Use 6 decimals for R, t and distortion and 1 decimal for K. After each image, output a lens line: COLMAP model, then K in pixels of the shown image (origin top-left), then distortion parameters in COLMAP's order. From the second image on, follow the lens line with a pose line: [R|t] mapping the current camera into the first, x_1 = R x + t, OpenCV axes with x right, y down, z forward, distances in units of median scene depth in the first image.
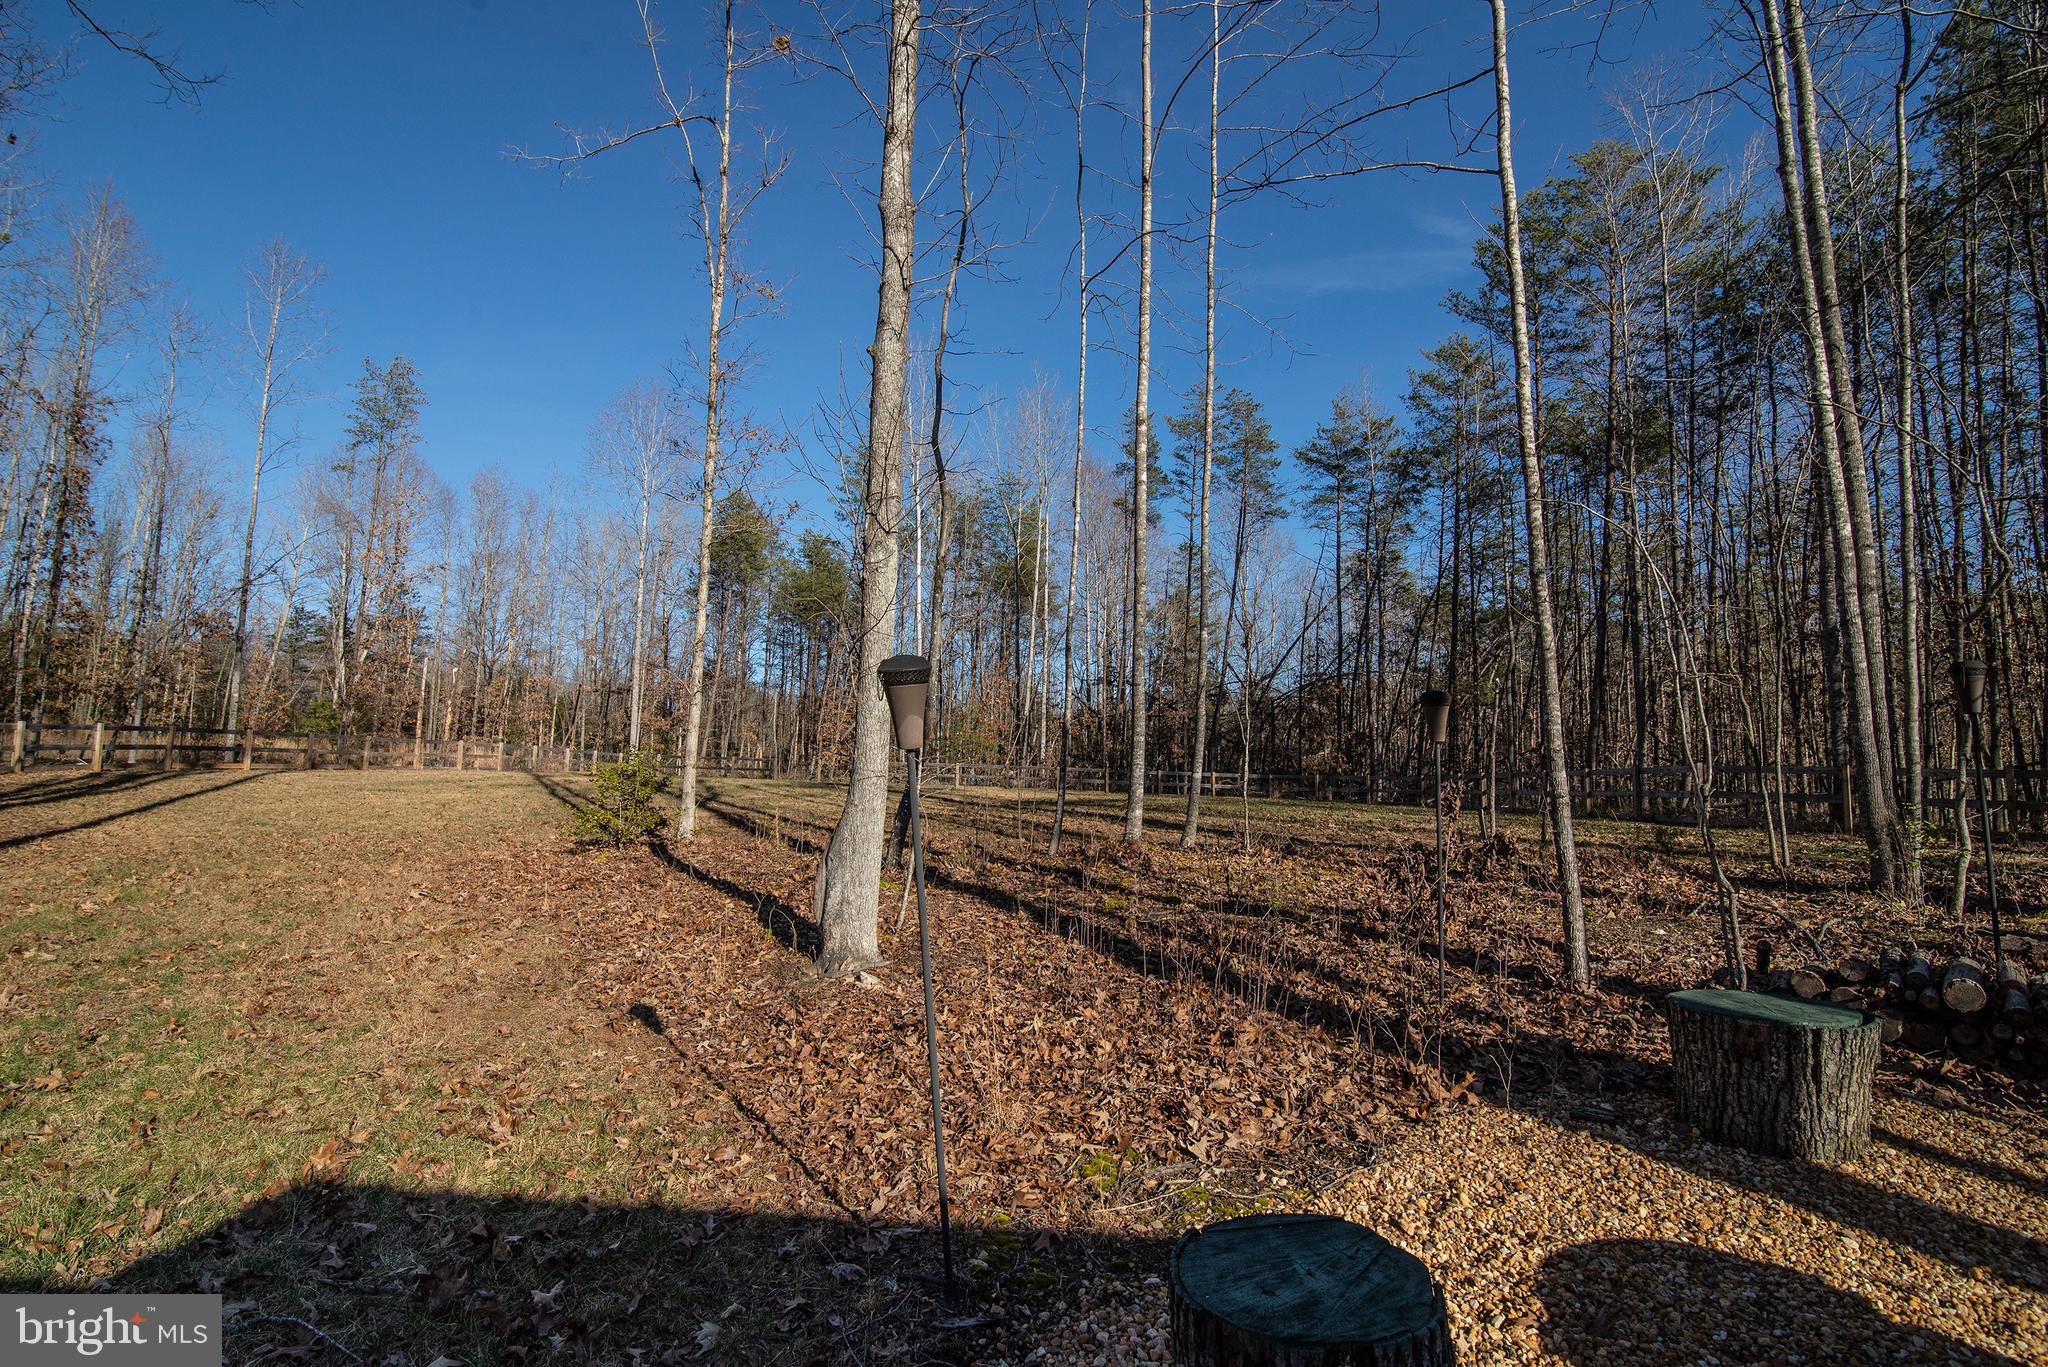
lens RADIAL K [[939.9, 0, 1012.2], [0, 939.9, 681.9], [0, 0, 1]] dist [-0.019646, -0.000017]
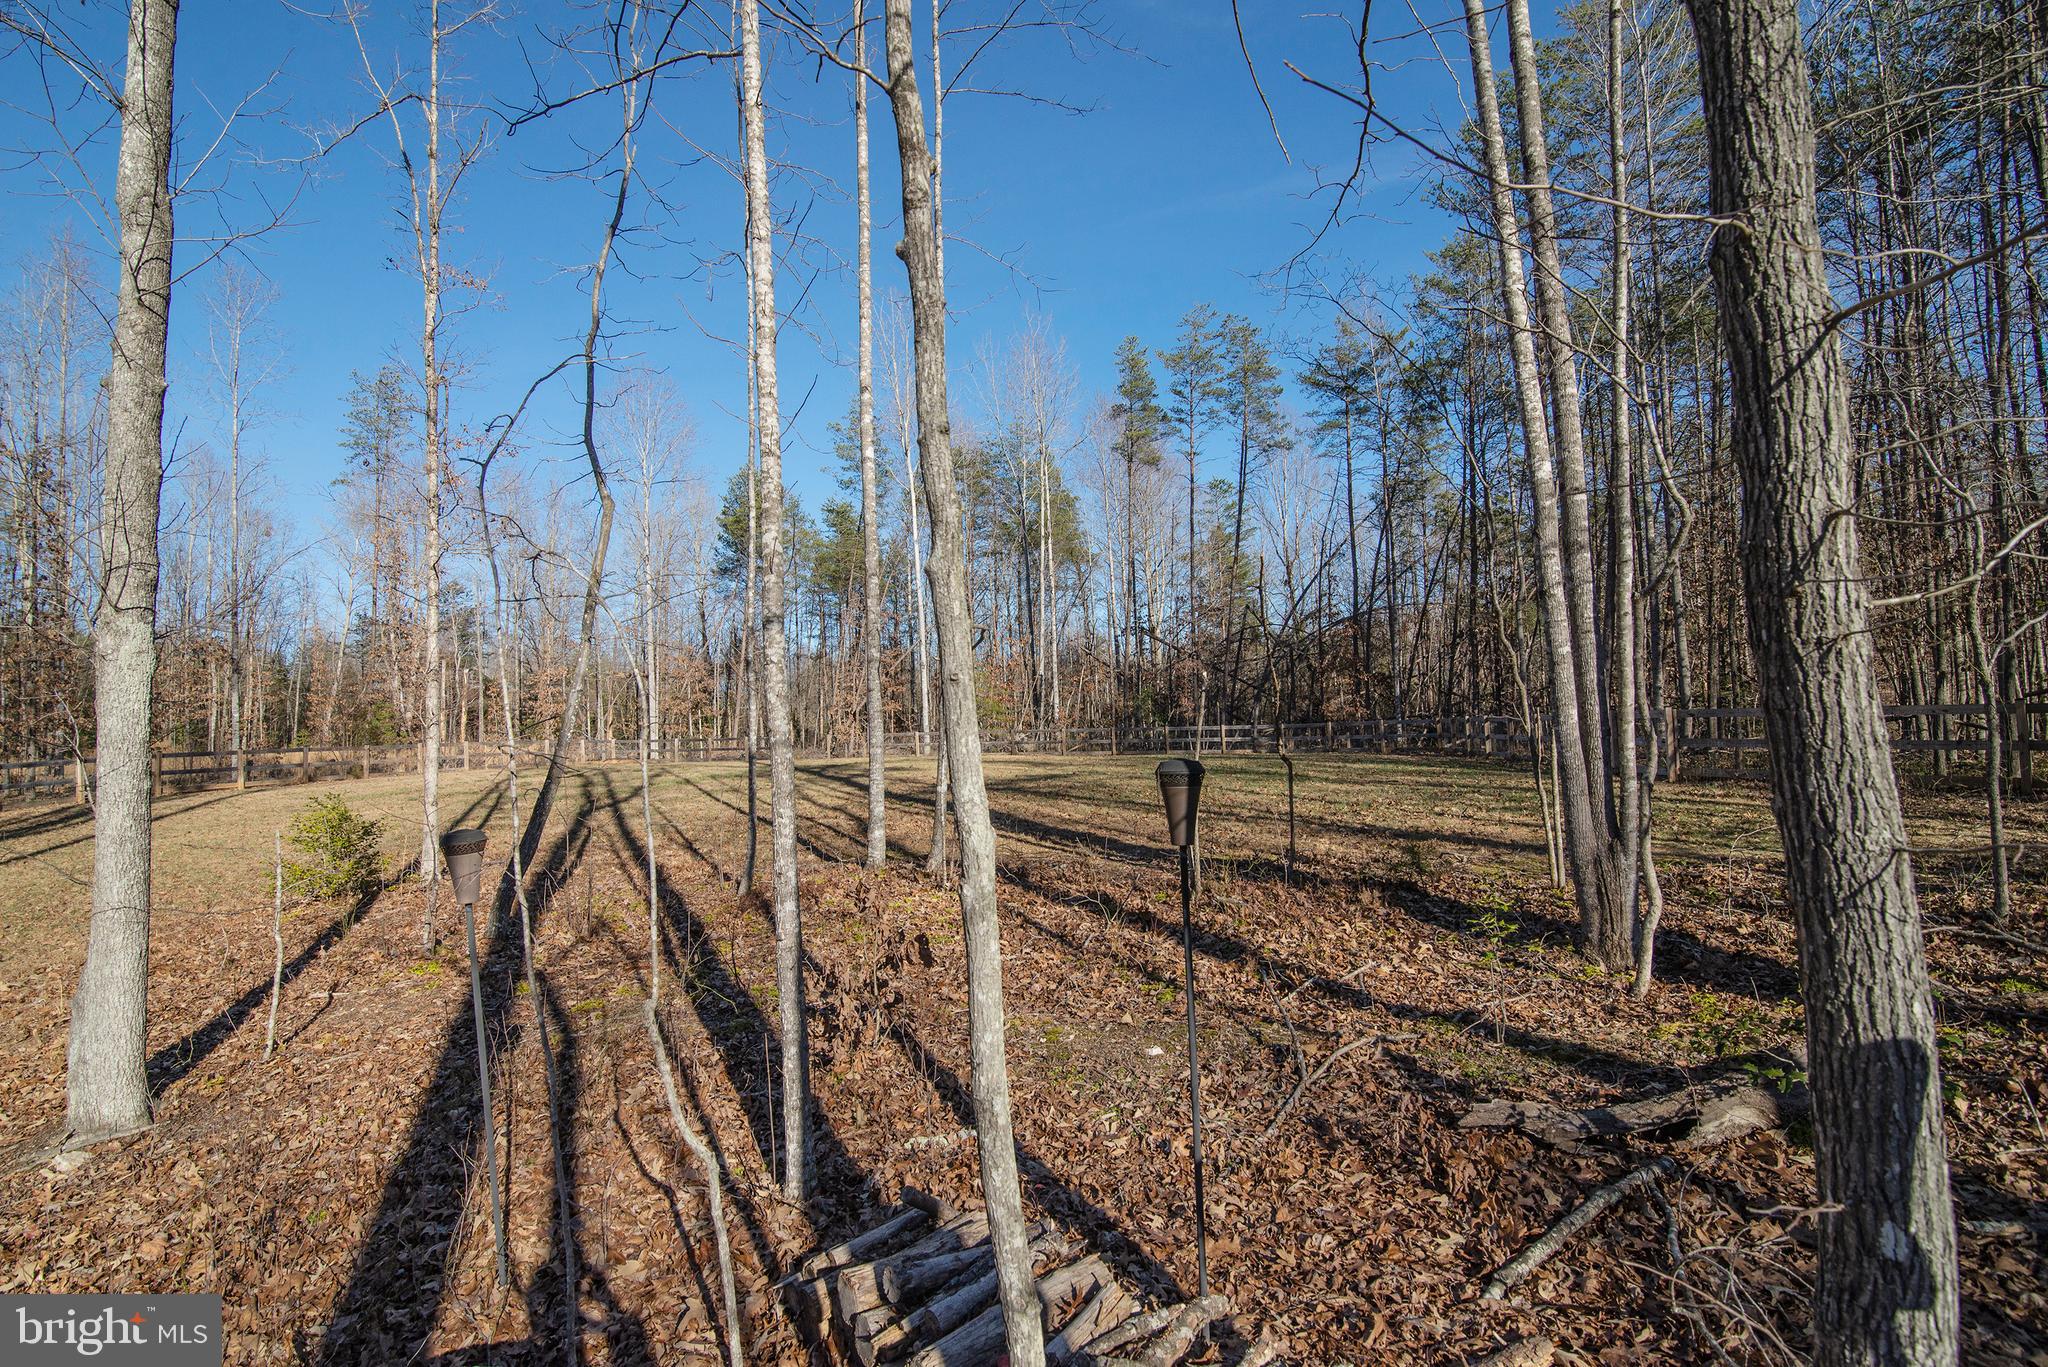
lens RADIAL K [[939.9, 0, 1012.2], [0, 939.9, 681.9], [0, 0, 1]] dist [-0.019646, -0.000017]
pose [[0.993940, -0.065614, -0.088195, 0.082600], [0.070251, 0.996248, 0.050535, -0.009647], [0.084548, -0.056424, 0.994821, 0.030503]]
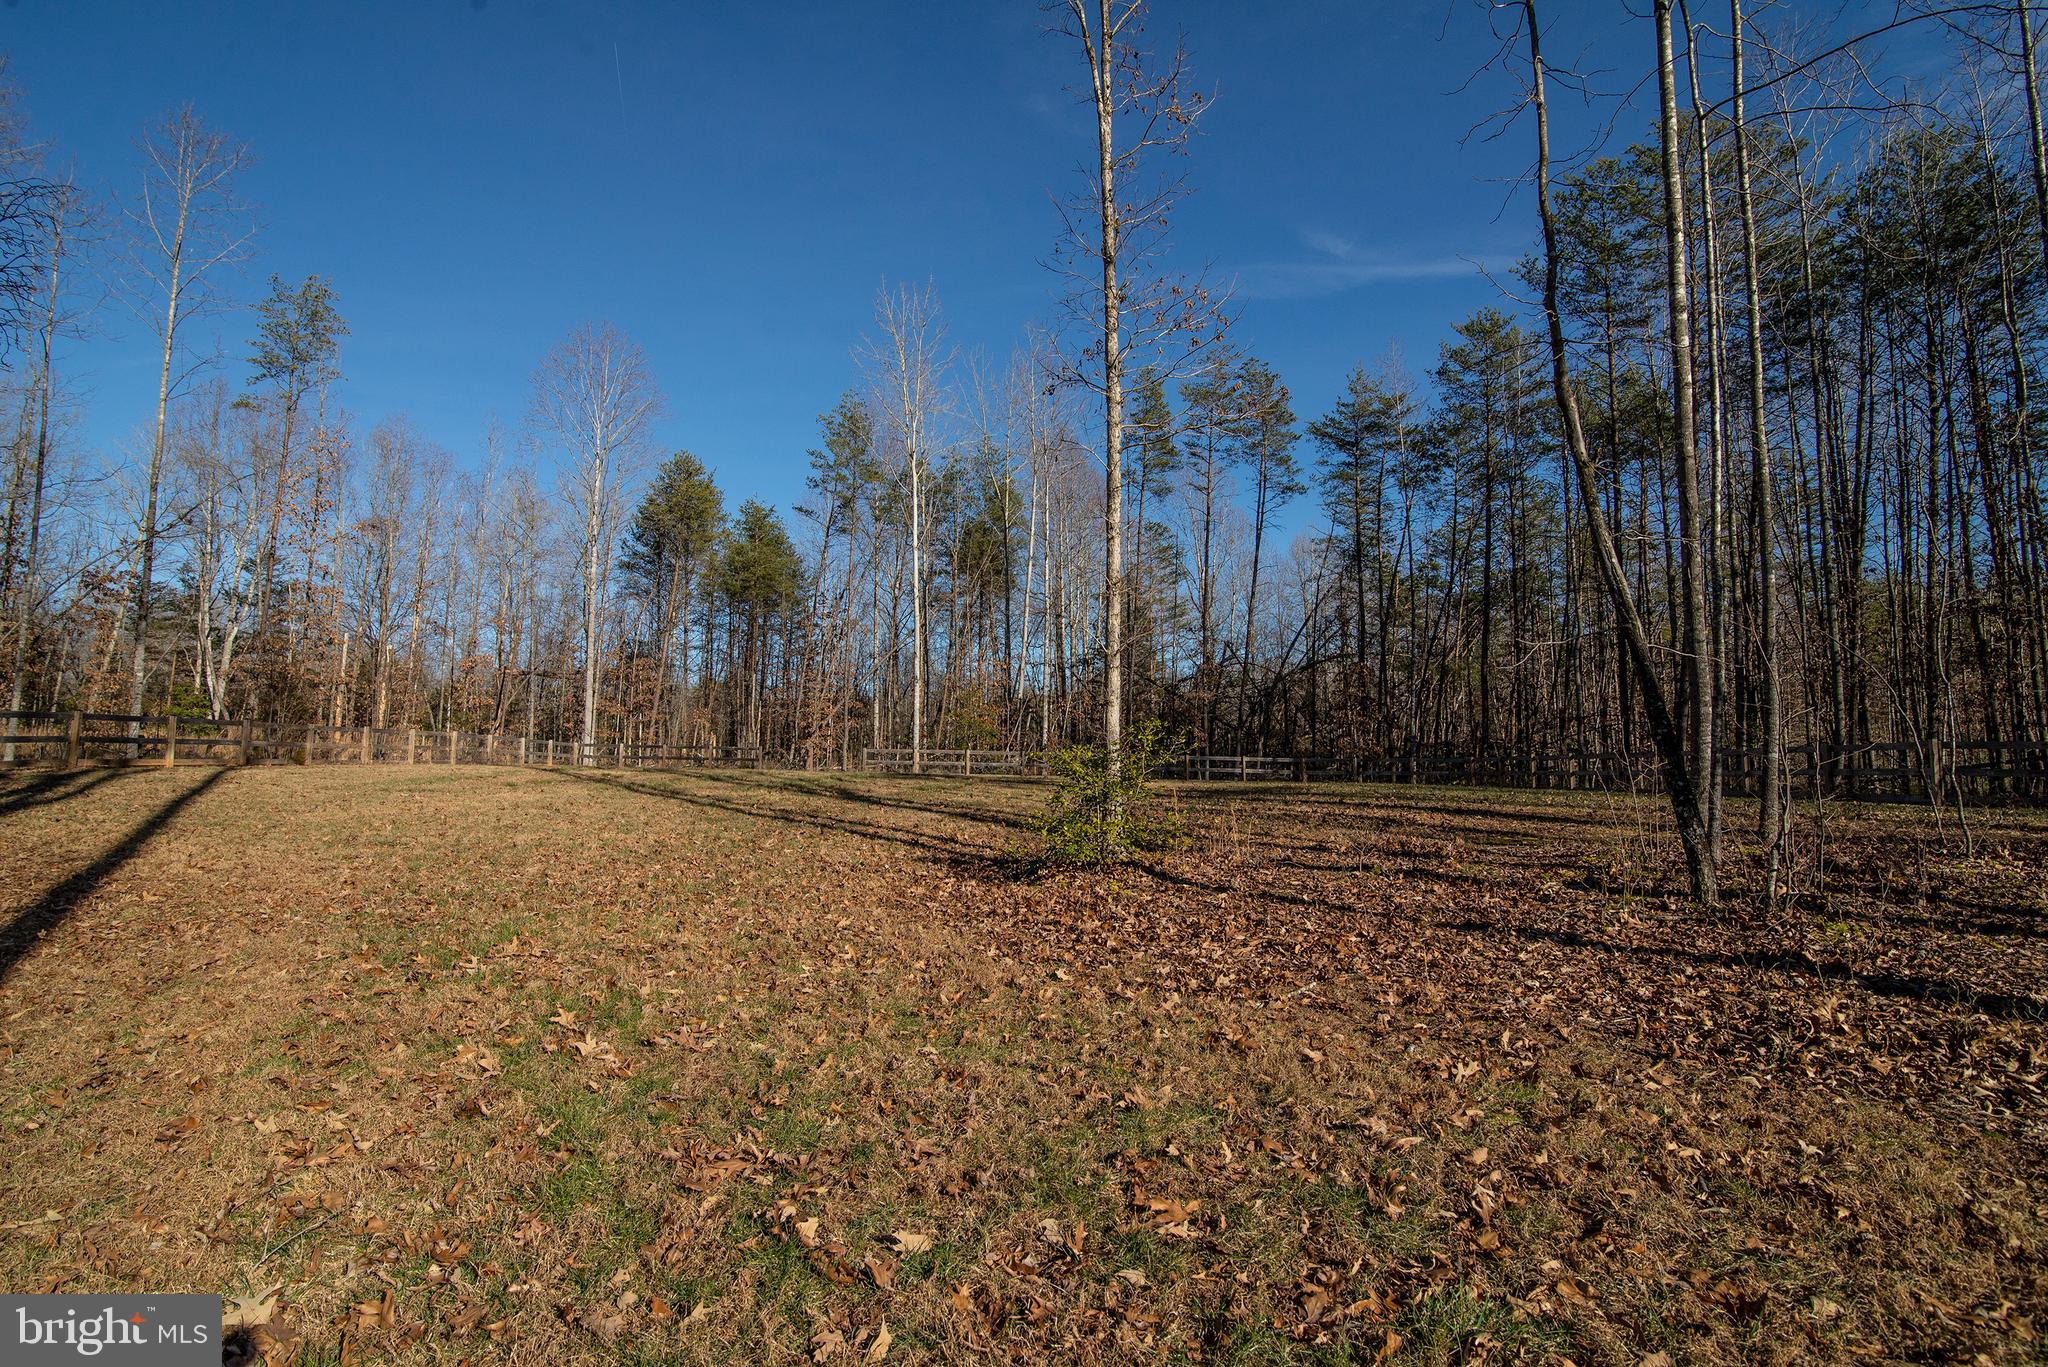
lens RADIAL K [[939.9, 0, 1012.2], [0, 939.9, 681.9], [0, 0, 1]] dist [-0.019646, -0.000017]
pose [[0.991745, -0.001141, 0.128218, -0.133143], [-0.000560, 0.999912, 0.013230, 0.007009], [-0.128221, -0.013193, 0.991658, 0.076446]]
